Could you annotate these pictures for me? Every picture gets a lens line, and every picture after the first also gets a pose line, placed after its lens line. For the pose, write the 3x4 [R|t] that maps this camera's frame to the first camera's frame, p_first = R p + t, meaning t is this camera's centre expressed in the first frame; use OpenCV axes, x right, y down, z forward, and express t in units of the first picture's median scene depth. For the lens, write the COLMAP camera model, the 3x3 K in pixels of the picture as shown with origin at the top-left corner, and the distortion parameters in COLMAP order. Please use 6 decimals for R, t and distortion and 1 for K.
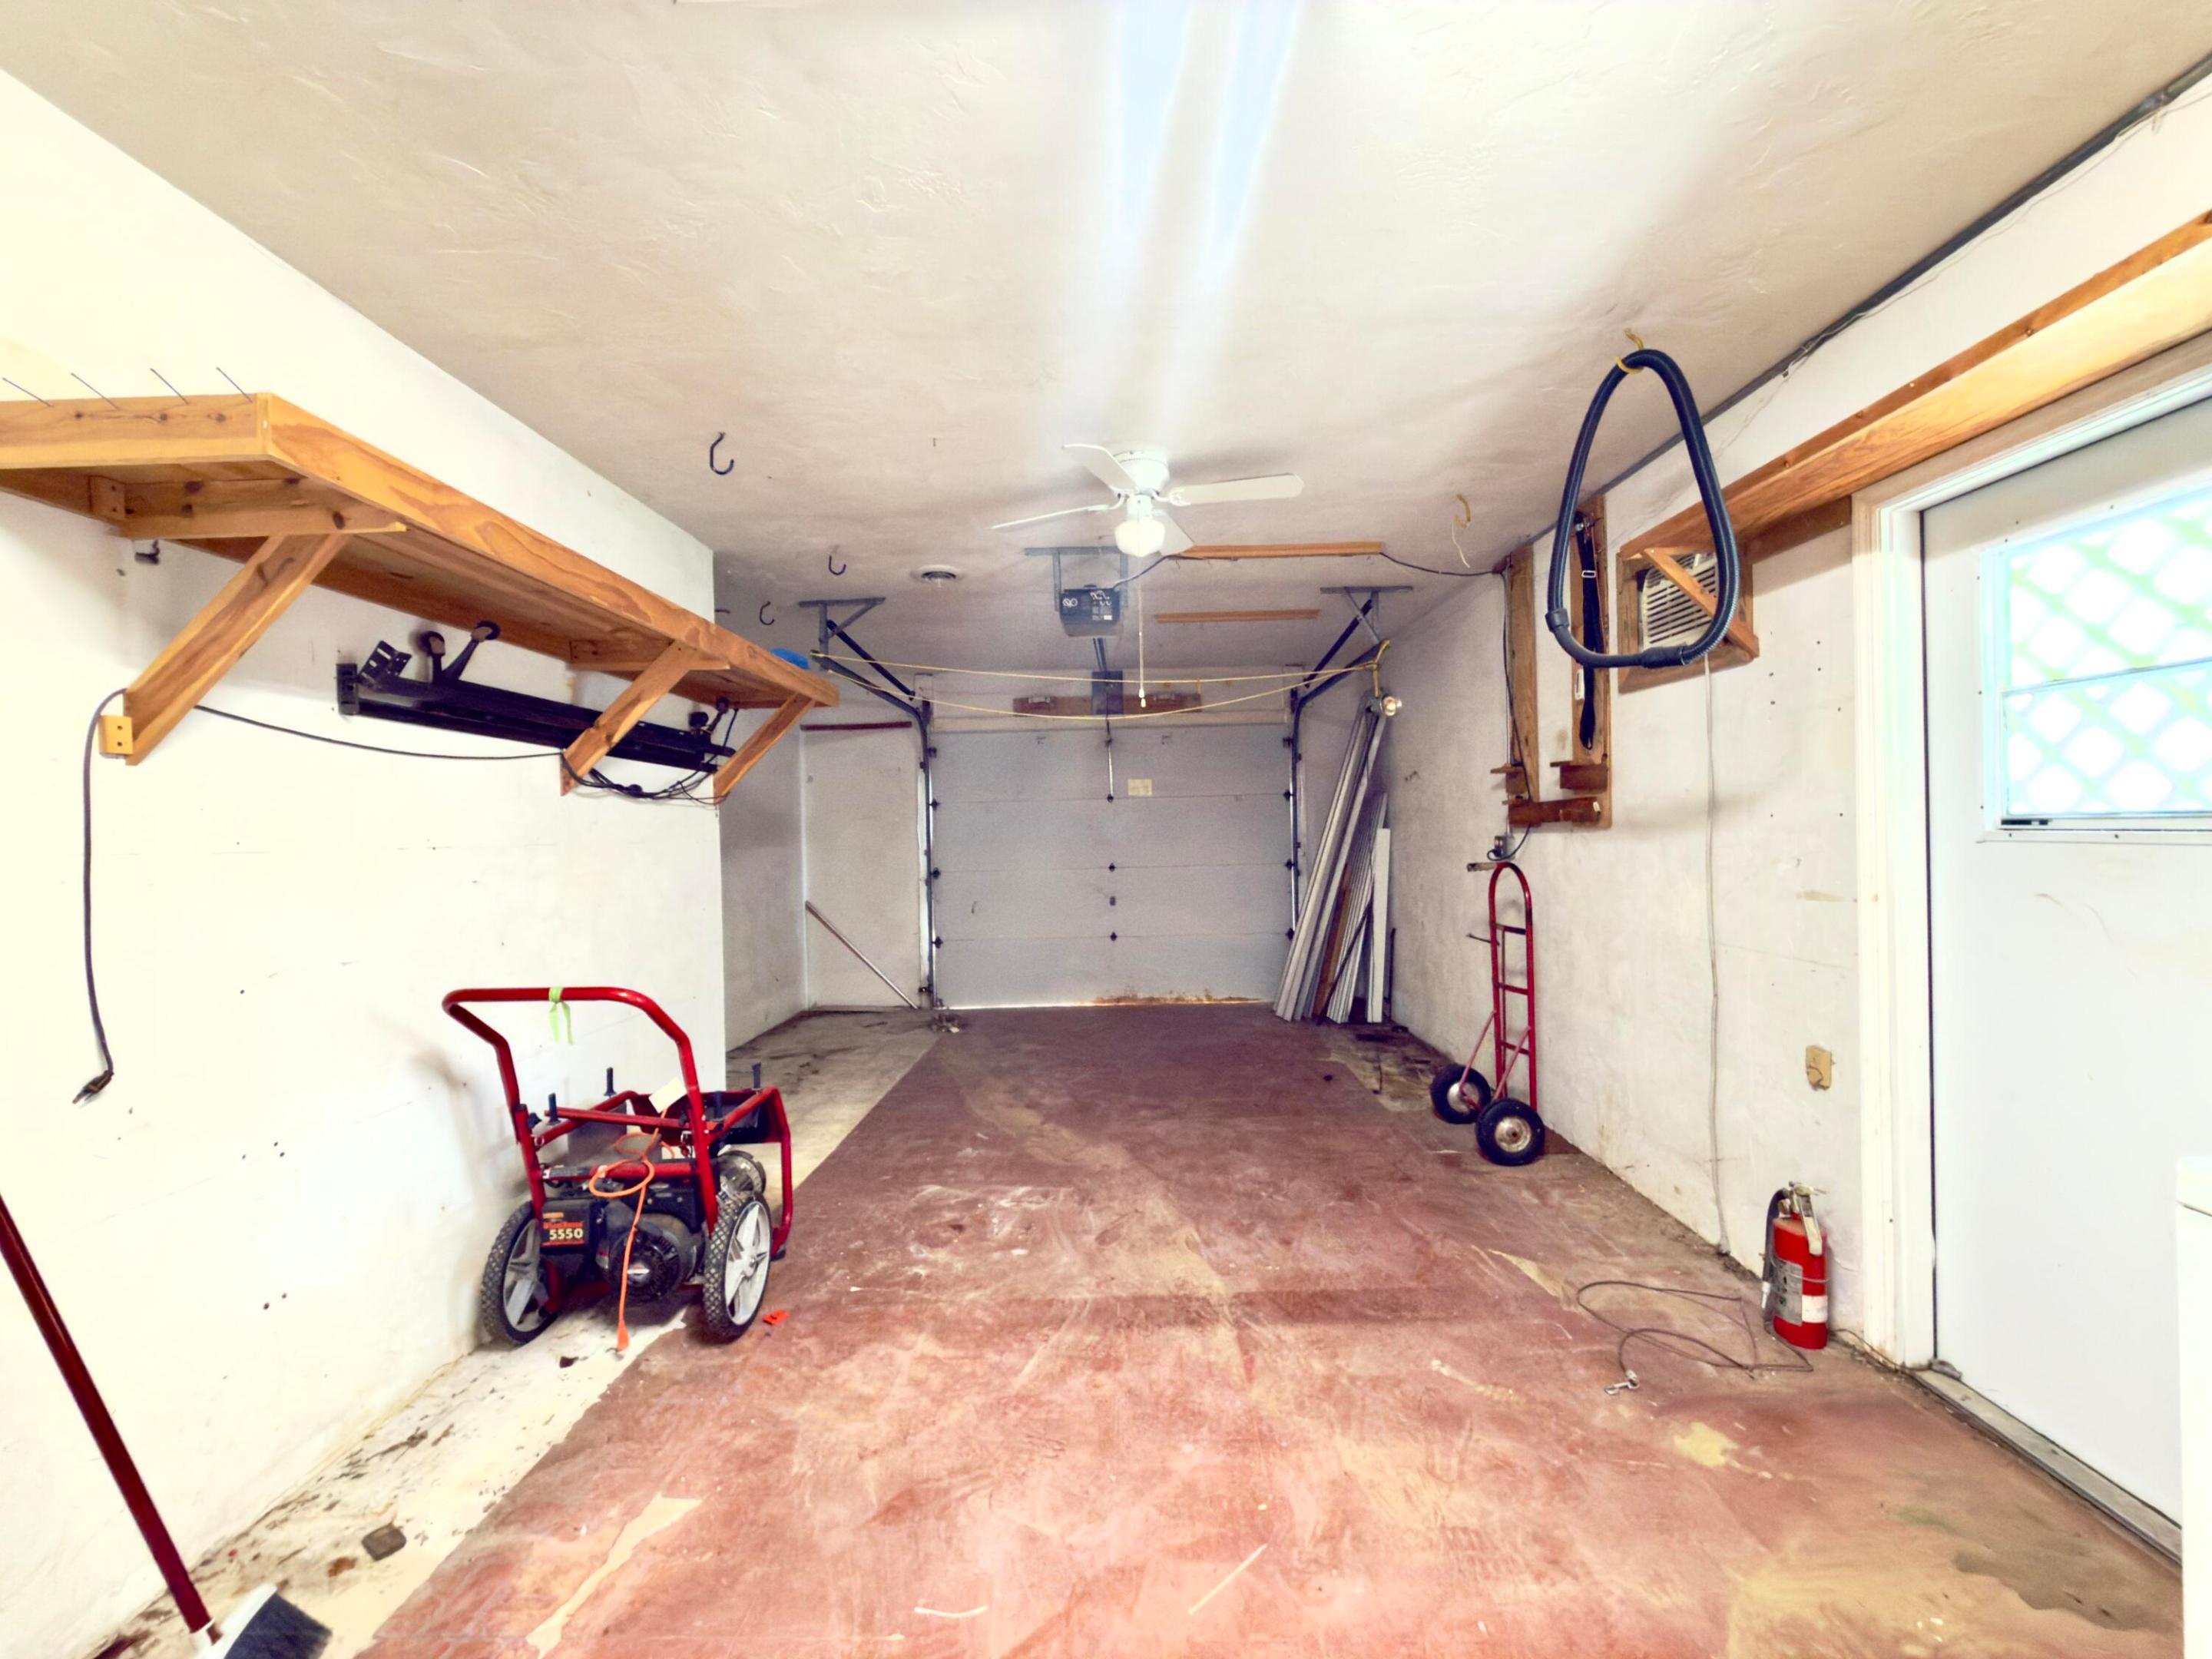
lens RADIAL K [[899.6, 0, 1110.0], [0, 899.6, 831.2], [0, 0, 1]] dist [0.001265, 0.000038]
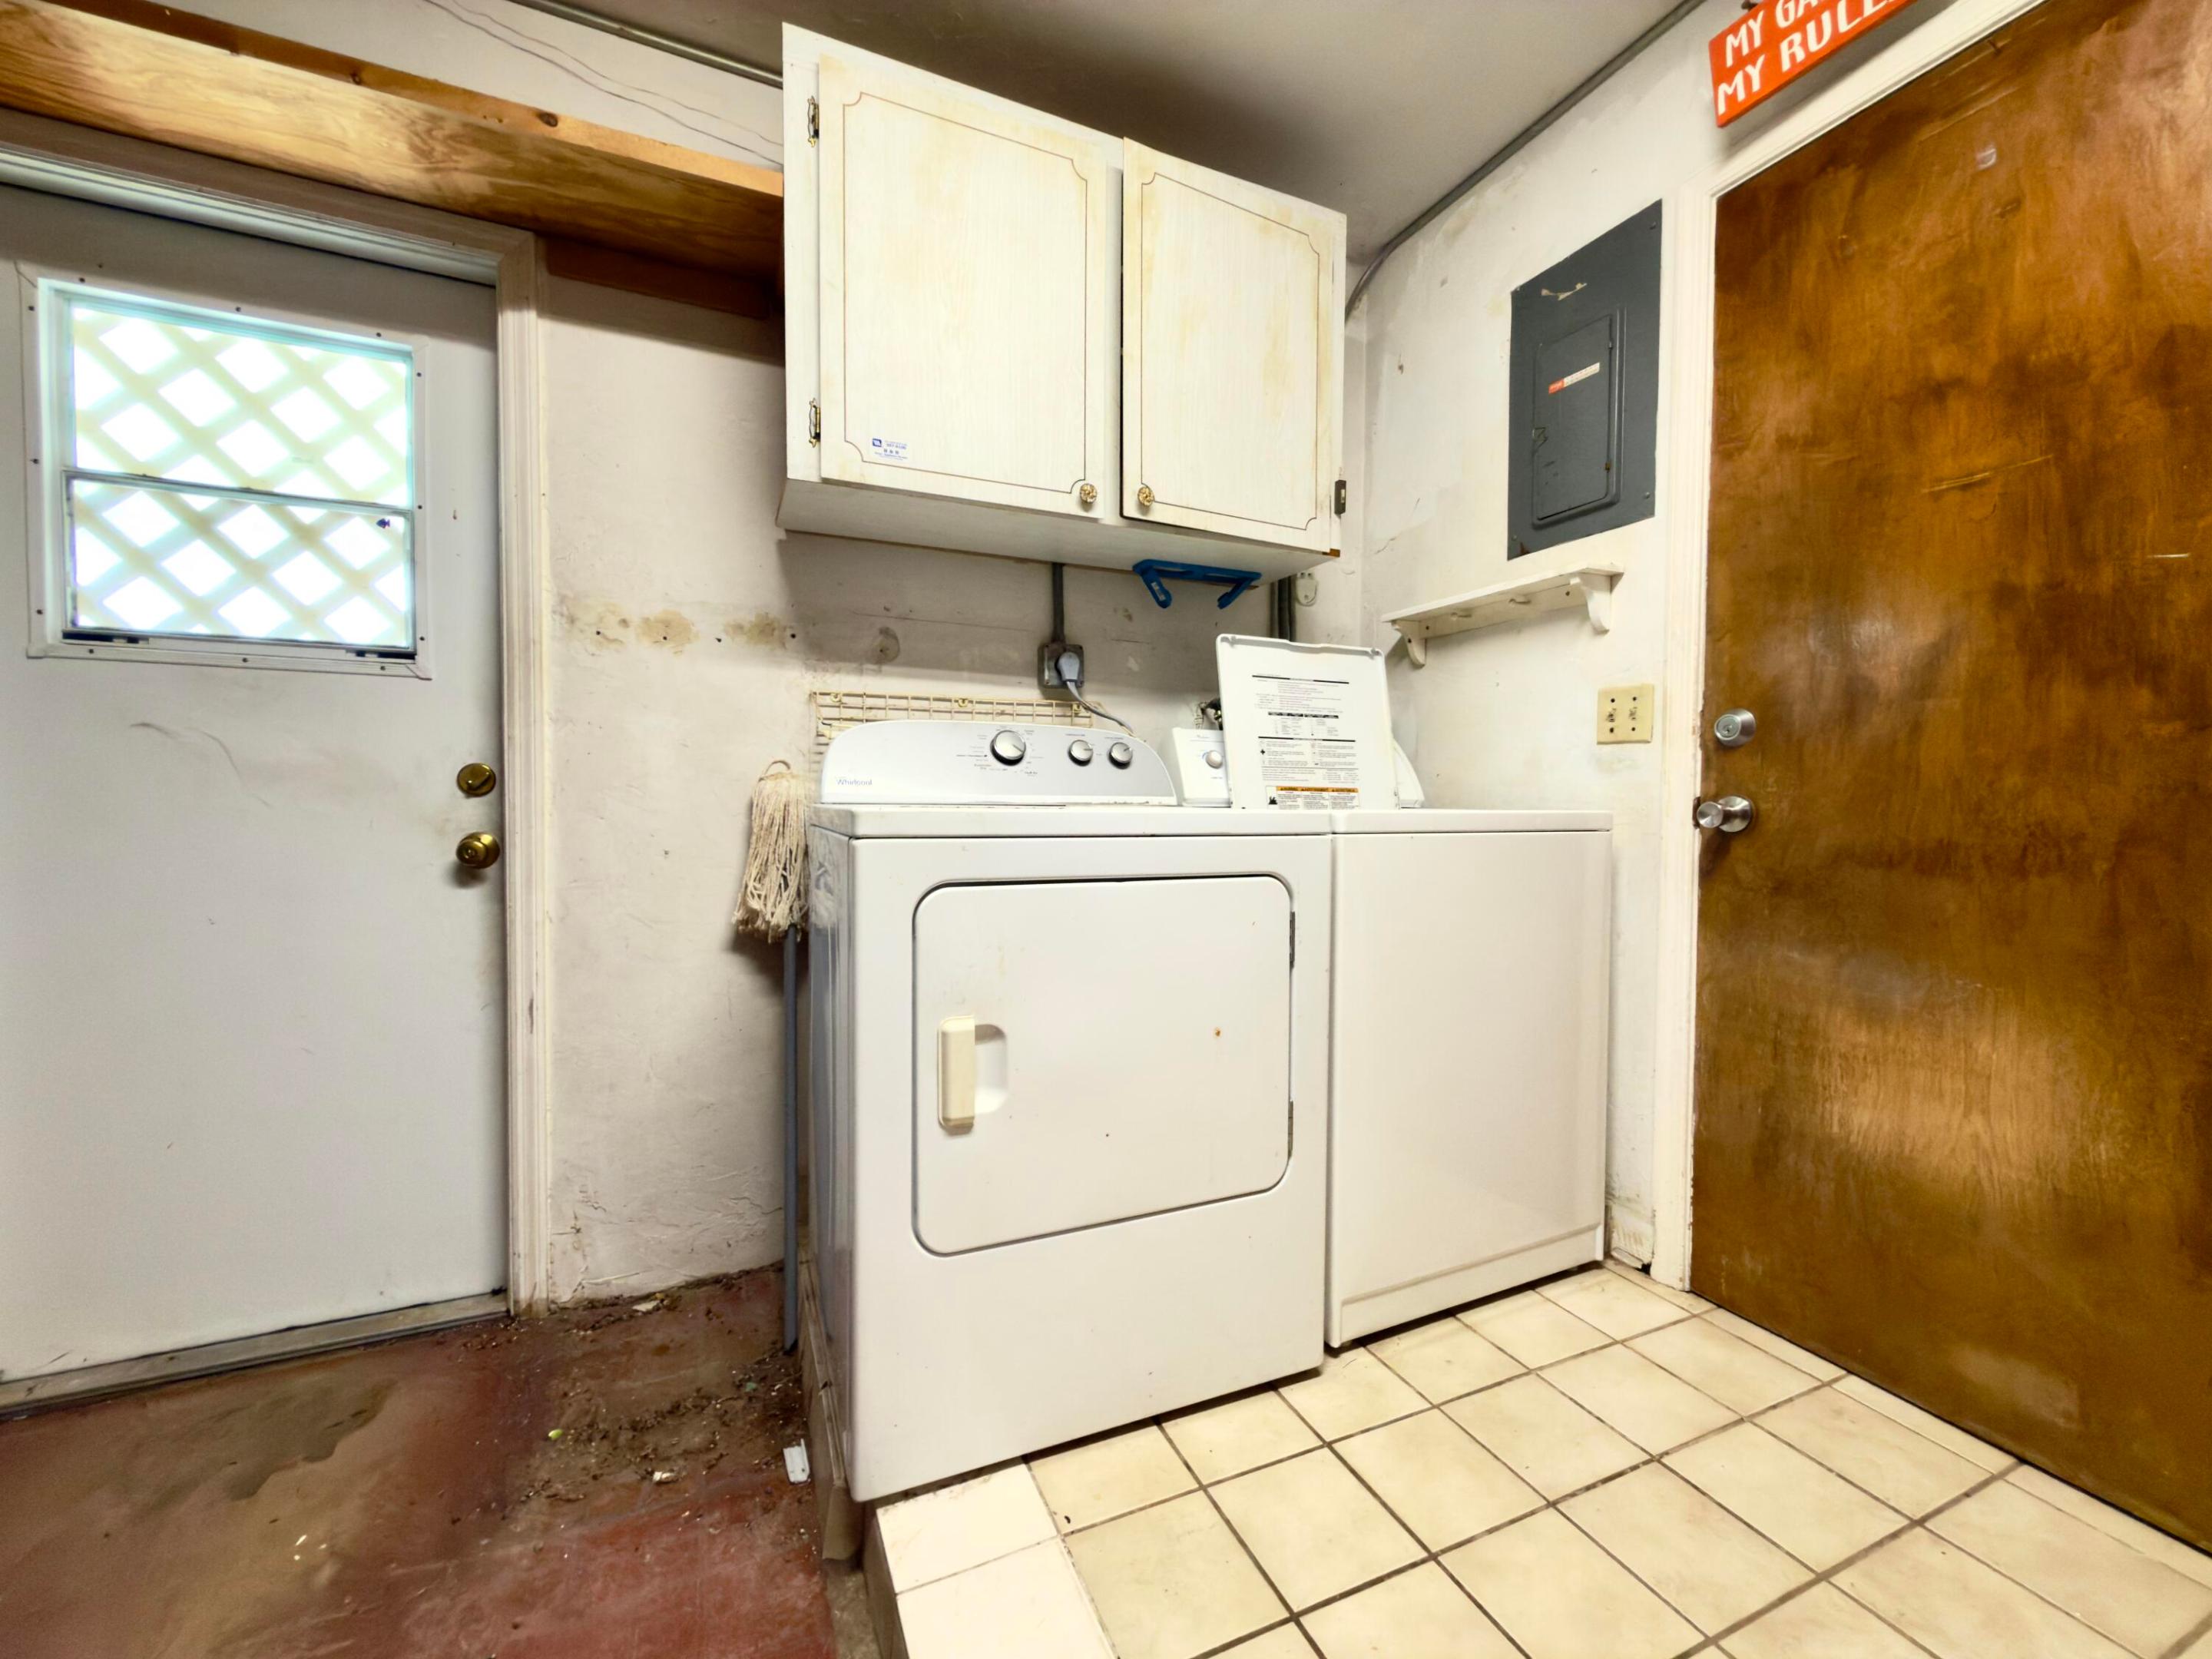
lens RADIAL K [[899.6, 0, 1117.5], [0, 899.6, 827.9], [0, 0, 1]] dist [0.001265, 0.000038]
pose [[-0.440928, -0.012326, 0.897458, -0.146160], [0.005686, 0.999847, 0.016526, 0.165863], [-0.897524, 0.012390, -0.440791, 0.568575]]
